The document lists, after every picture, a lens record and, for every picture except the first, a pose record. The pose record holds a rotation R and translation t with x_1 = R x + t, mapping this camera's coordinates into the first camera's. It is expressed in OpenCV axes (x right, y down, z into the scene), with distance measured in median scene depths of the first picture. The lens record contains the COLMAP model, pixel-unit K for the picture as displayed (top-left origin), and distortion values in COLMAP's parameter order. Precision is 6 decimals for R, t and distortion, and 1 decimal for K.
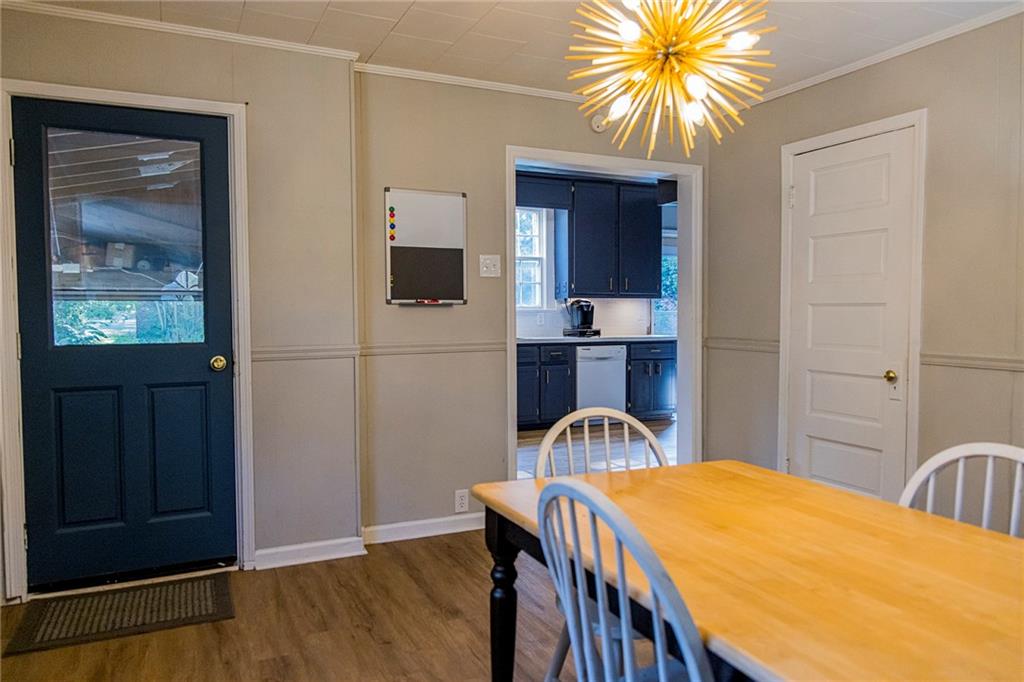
lens RADIAL K [[710.1, 0, 513.3], [0, 710.1, 338.3], [0, 0, 1]] dist [-0.011348, 0.003603]
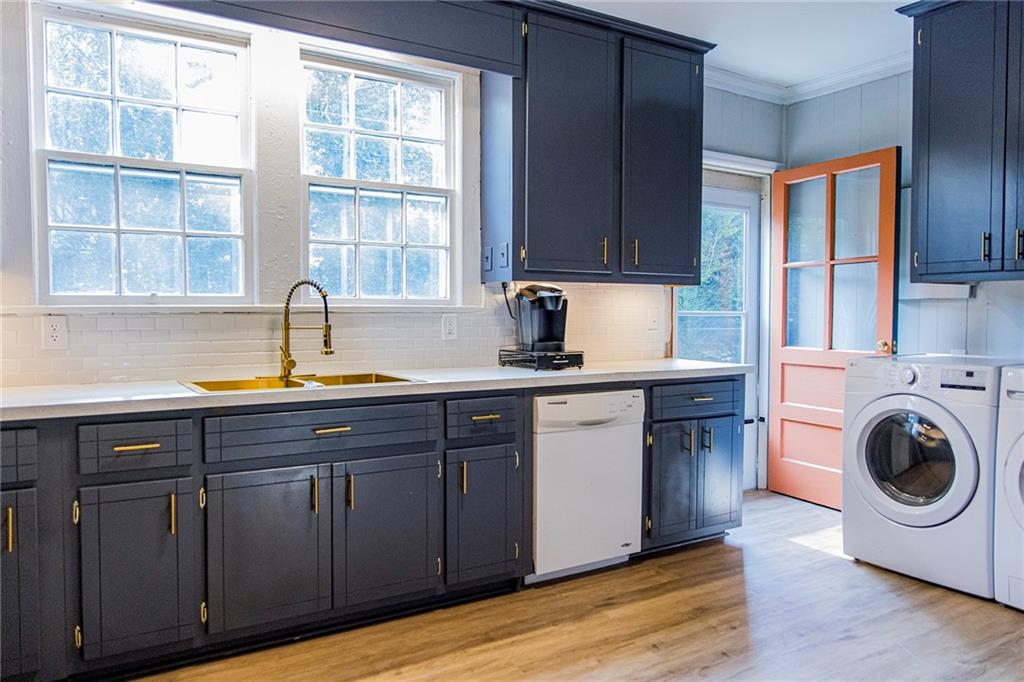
lens RADIAL K [[710.1, 0, 515.0], [0, 710.1, 334.5], [0, 0, 1]] dist [-0.011348, 0.003603]
pose [[0.992471, 0.001731, 0.122470, 0.025455], [-0.001823, 0.999998, 0.000635, -0.023597], [-0.122468, -0.000854, 0.992472, 0.559765]]
